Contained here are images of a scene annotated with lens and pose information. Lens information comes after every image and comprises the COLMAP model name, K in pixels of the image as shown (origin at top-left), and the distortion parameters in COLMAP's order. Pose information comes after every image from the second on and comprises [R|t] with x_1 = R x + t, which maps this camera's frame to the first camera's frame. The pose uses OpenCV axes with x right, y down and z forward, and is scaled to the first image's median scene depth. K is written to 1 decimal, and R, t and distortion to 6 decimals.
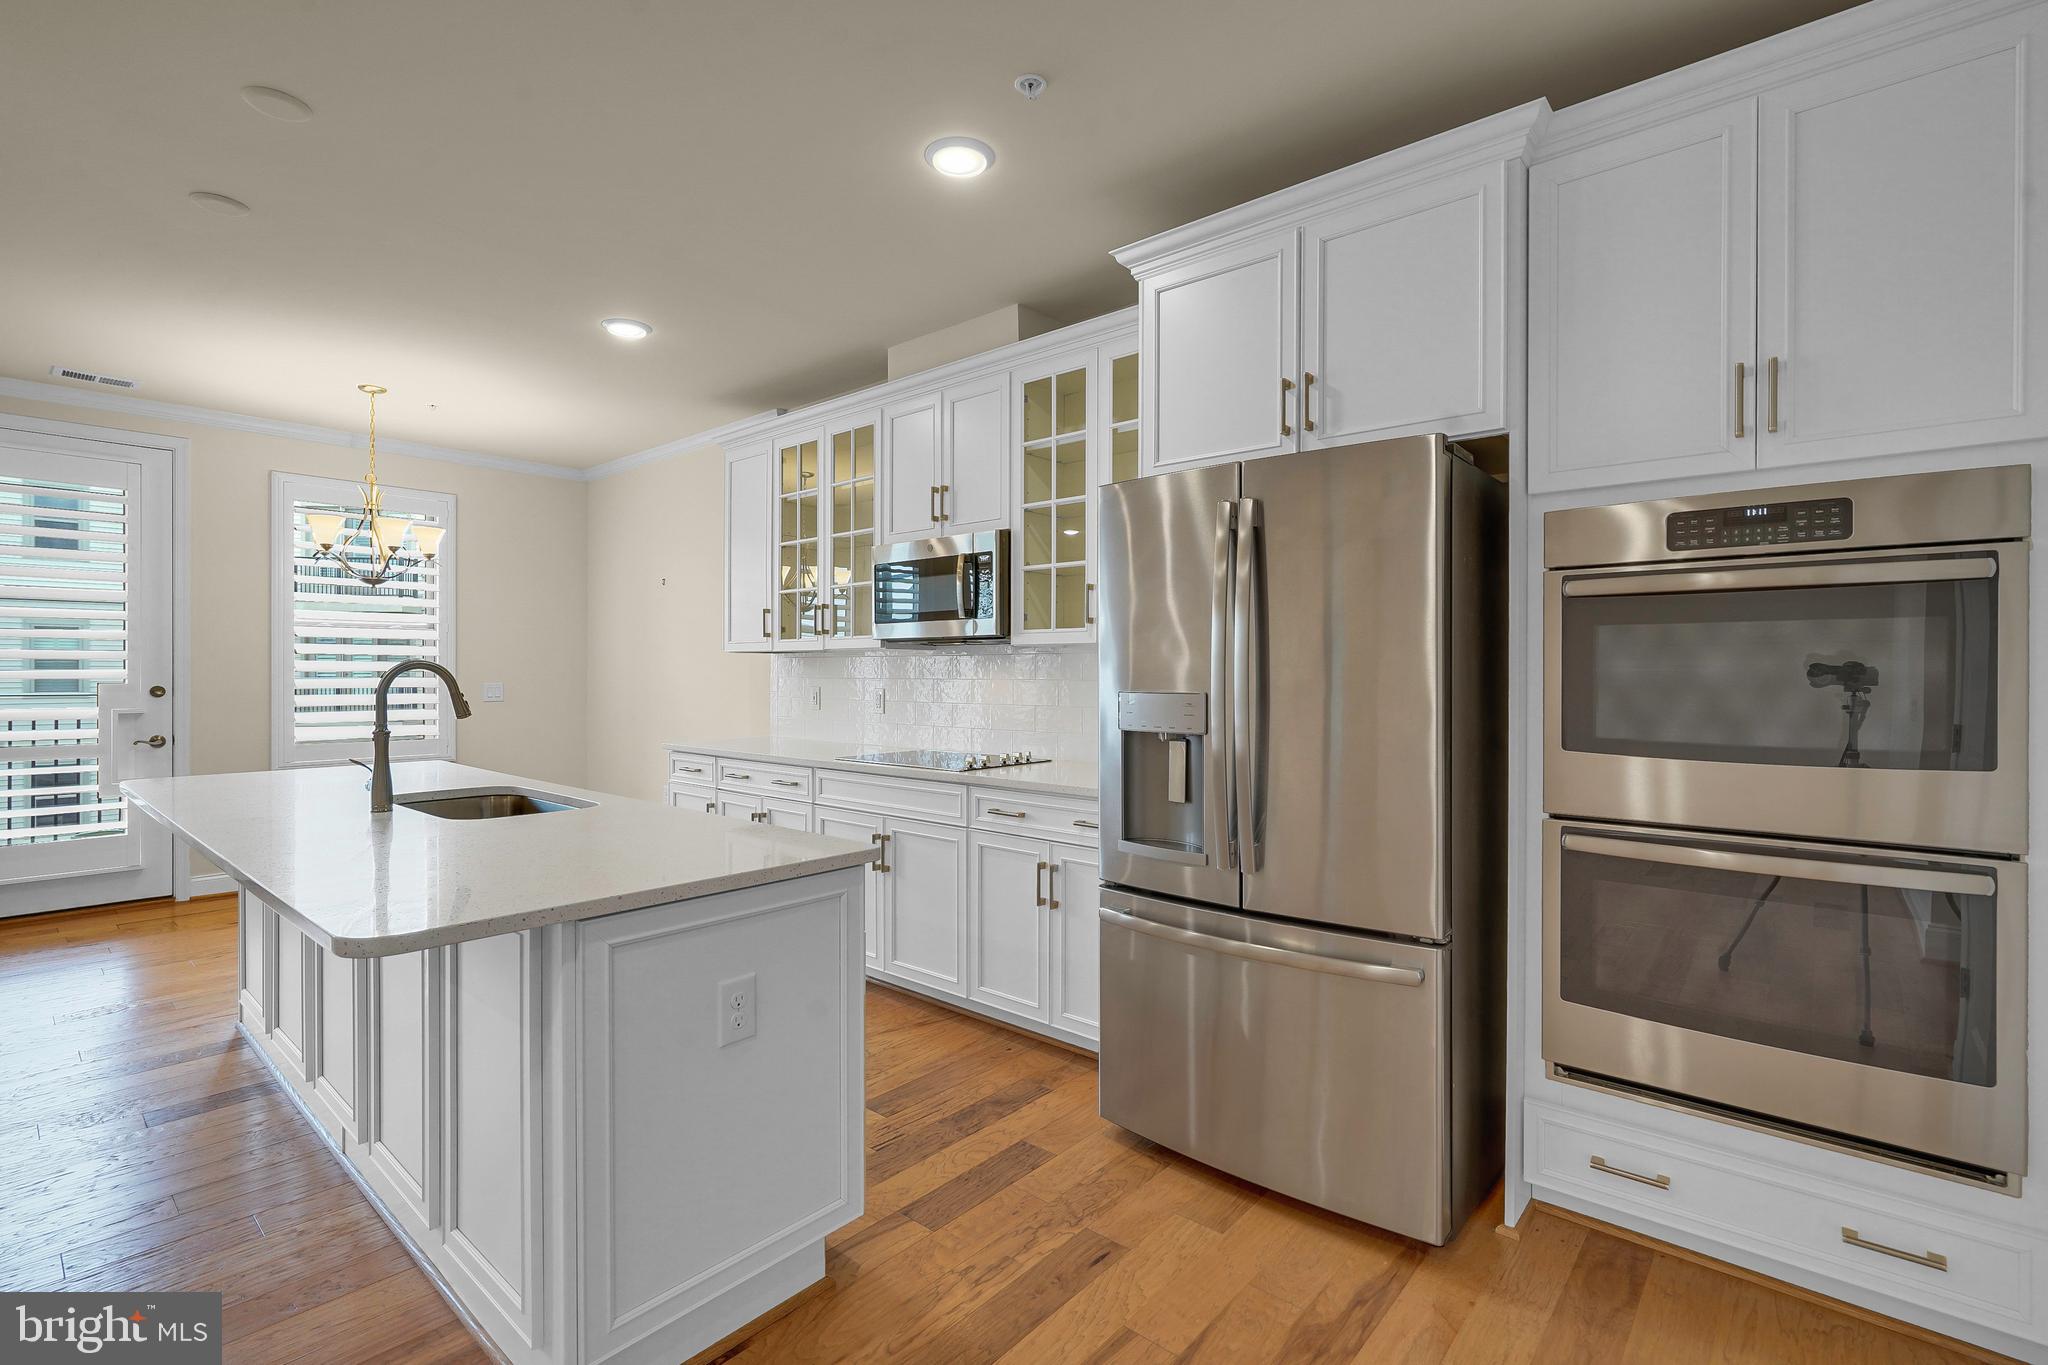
lens RADIAL K [[930.9, 0, 1023.1], [0, 930.9, 673.5], [0, 0, 1]] dist [-0.001759, 0.000269]
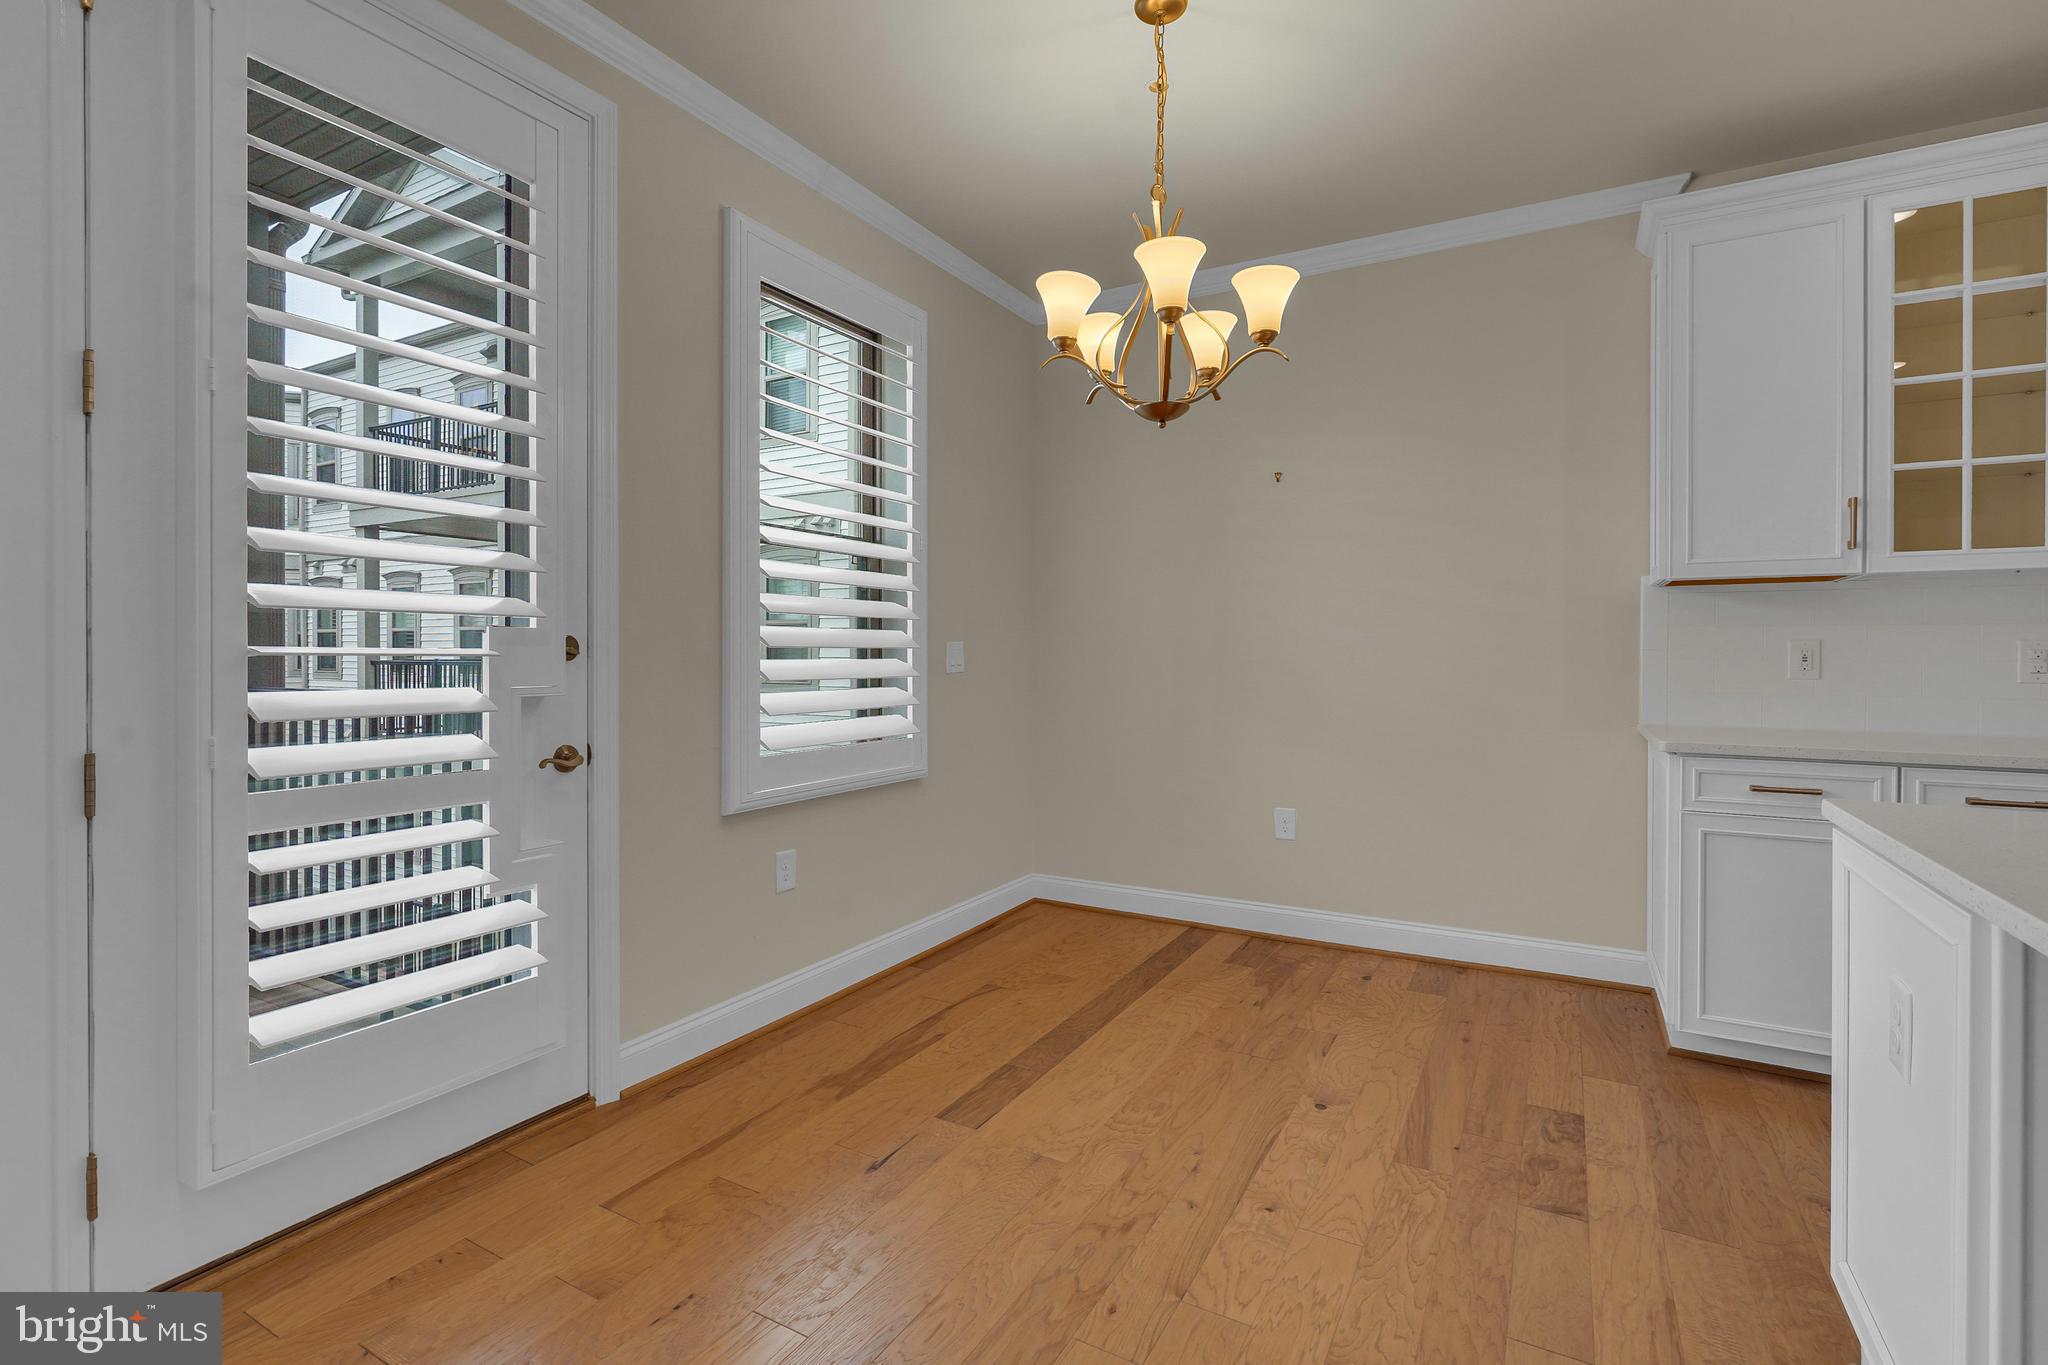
lens RADIAL K [[937.6, 0, 1029.4], [0, 937.6, 661.3], [0, 0, 1]] dist [0.002119, 0.000237]
pose [[0.977475, -0.000531, 0.211050, -1.179316], [-0.000794, 0.999981, 0.006192, 0.033842], [-0.211049, -0.006220, 0.977456, 0.744000]]
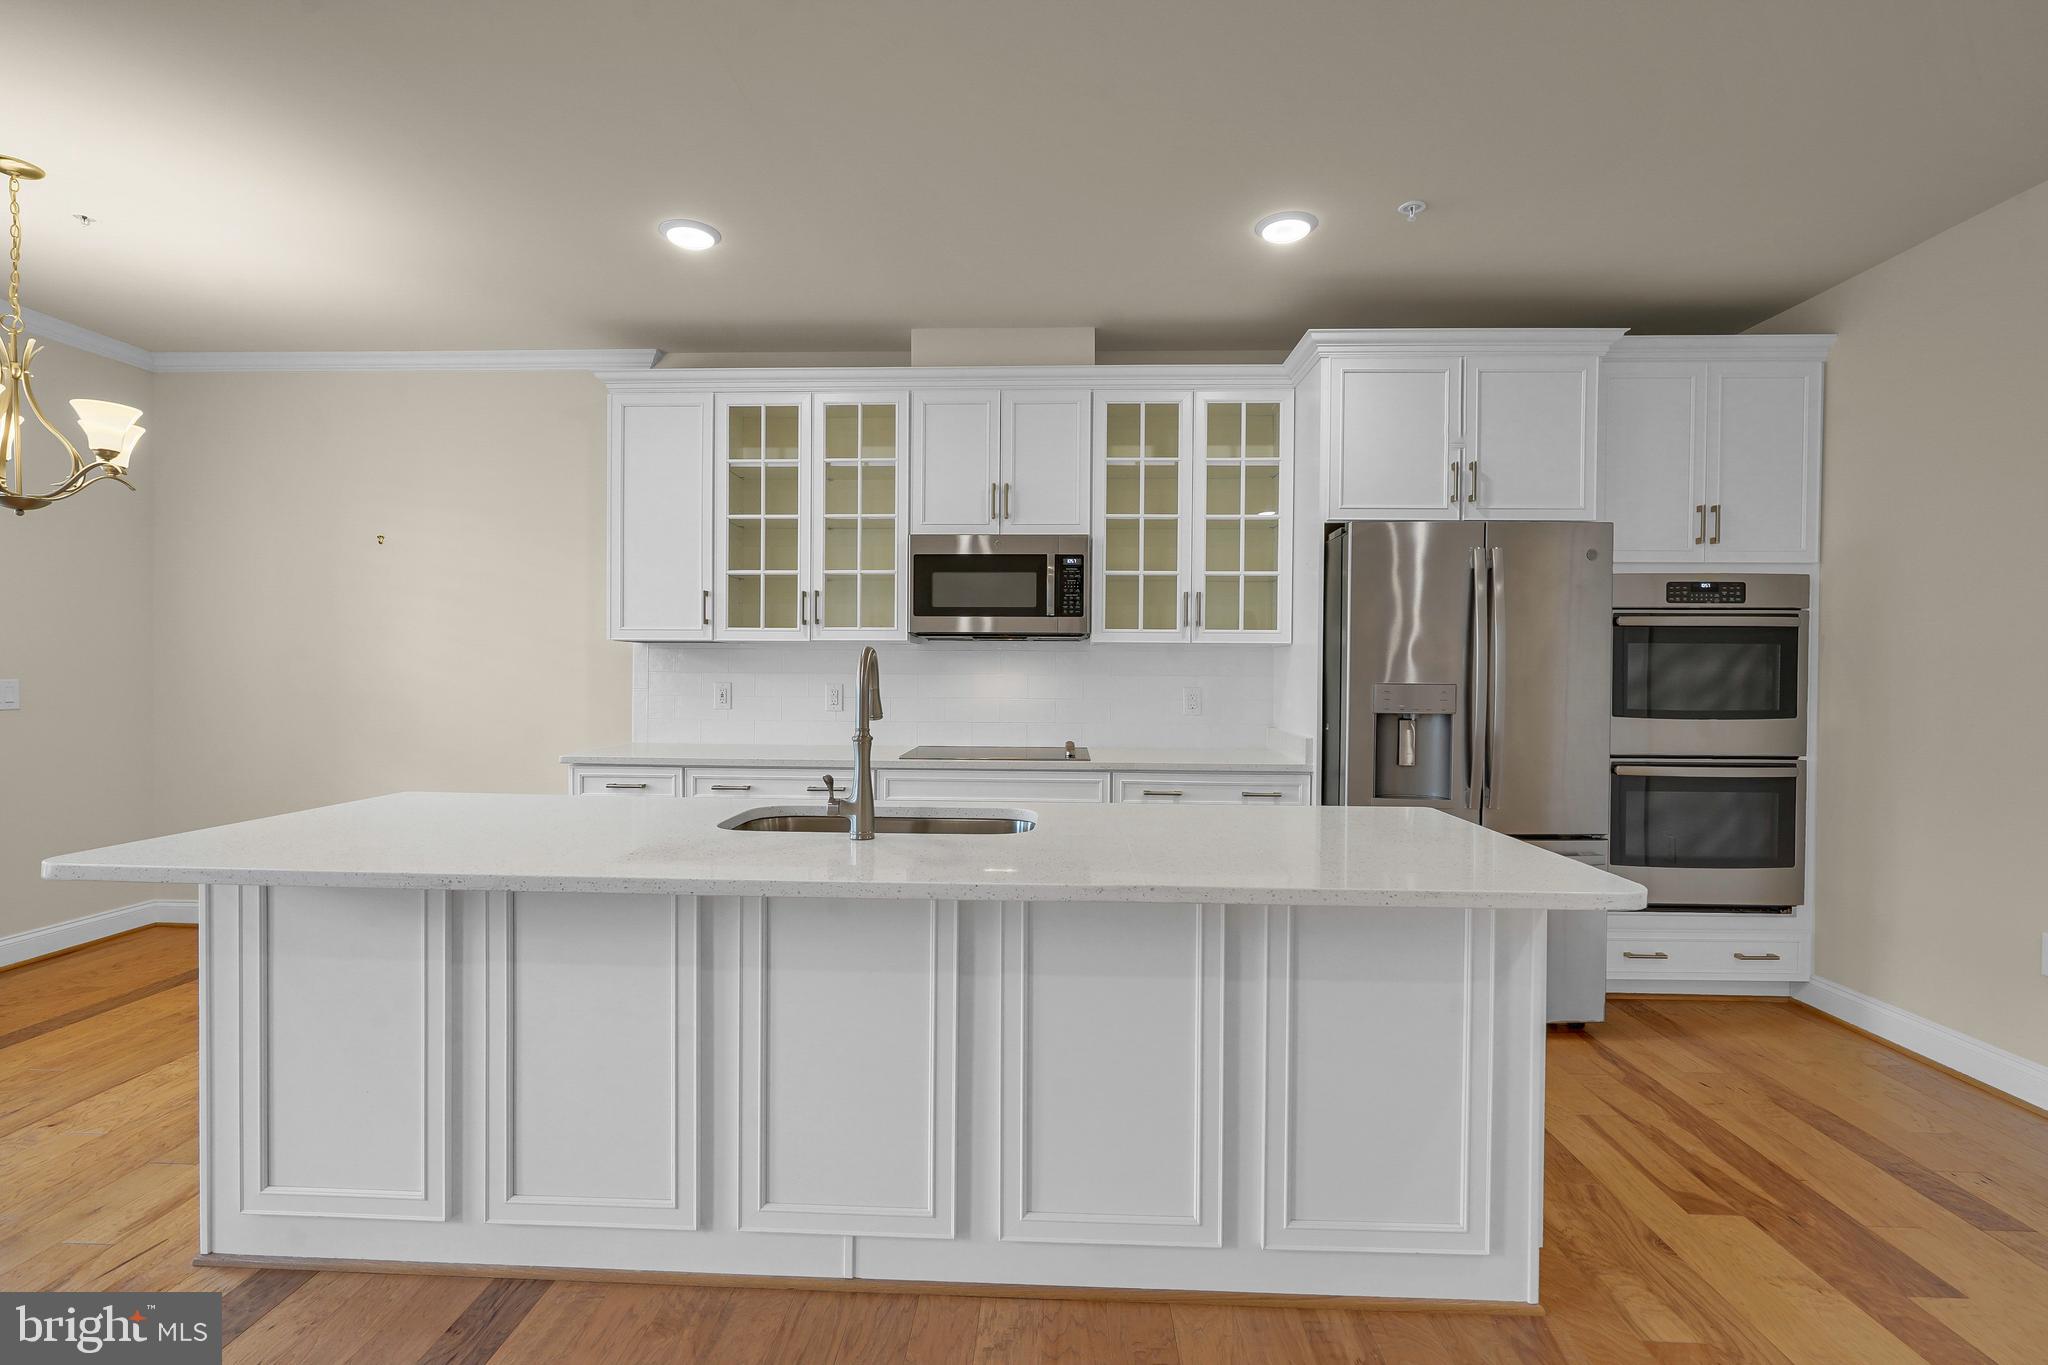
lens RADIAL K [[921.4, 0, 1018.5], [0, 921.4, 682.1], [0, 0, 1]] dist [-0.000794, -0.000277]
pose [[0.780390, -0.003457, 0.625284, -0.777749], [-0.004727, 0.999924, 0.011427, 0.003413], [-0.625276, -0.011873, 0.780314, 0.222319]]
